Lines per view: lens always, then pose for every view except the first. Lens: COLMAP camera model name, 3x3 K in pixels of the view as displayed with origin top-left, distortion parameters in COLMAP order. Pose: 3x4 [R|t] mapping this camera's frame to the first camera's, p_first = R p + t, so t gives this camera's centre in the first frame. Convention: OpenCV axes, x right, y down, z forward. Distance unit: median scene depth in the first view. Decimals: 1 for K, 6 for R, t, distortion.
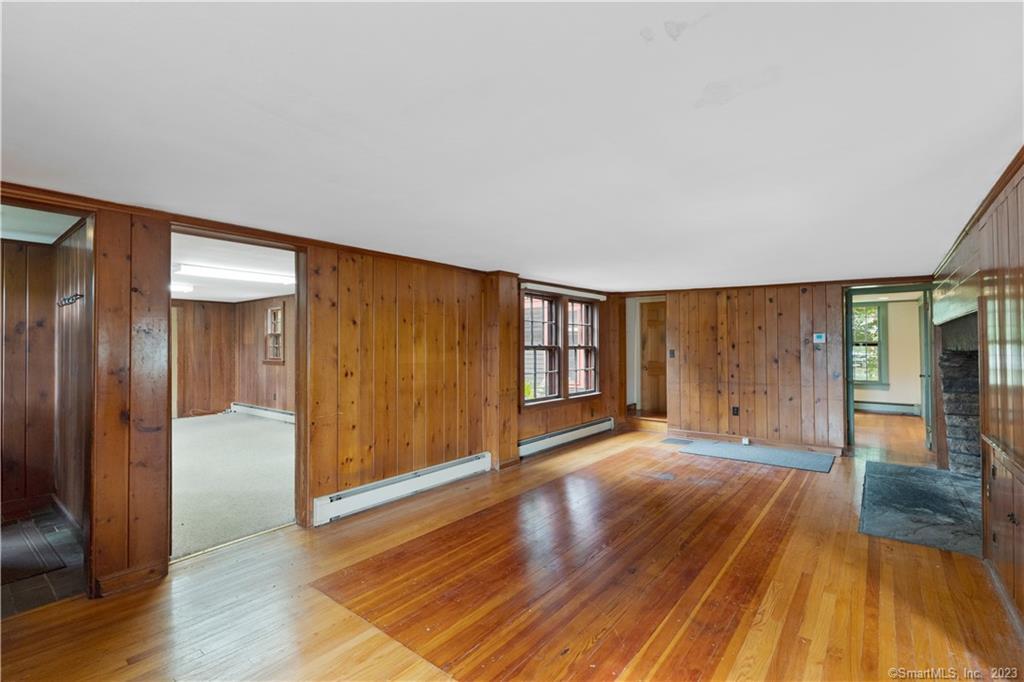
lens RADIAL K [[456.1, 0, 507.5], [0, 456.1, 342.2], [0, 0, 1]] dist [0.000319, 0.000053]
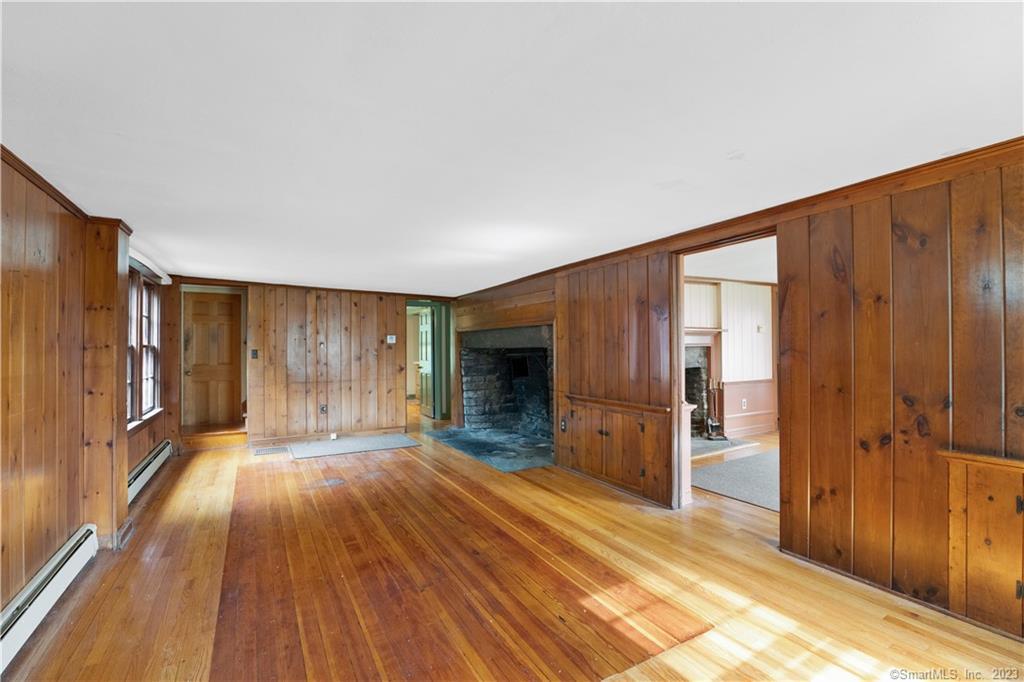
lens RADIAL K [[462.7, 0, 510.8], [0, 462.7, 344.7], [0, 0, 1]] dist [-0.035160, 0.000179]
pose [[0.359509, 0.005879, 0.933123, -0.530859], [-0.006046, 0.999974, -0.003971, 0.013603], [-0.933122, -0.004214, 0.359535, 0.404951]]
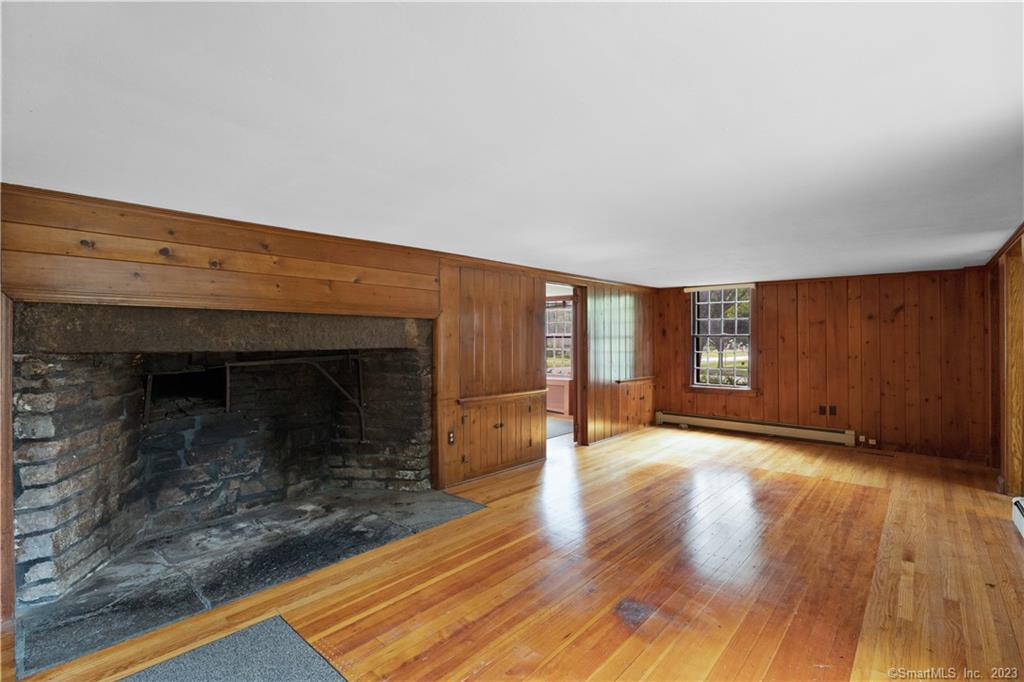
lens RADIAL K [[473.2, 0, 512.0], [0, 473.2, 341.0], [0, 0, 1]] dist [-0.000640, -0.000113]
pose [[-0.999044, 0.003745, 0.043550, 0.577760], [0.003249, 0.999929, -0.011460, 0.013656], [-0.043590, -0.011308, -0.998986, 1.934147]]
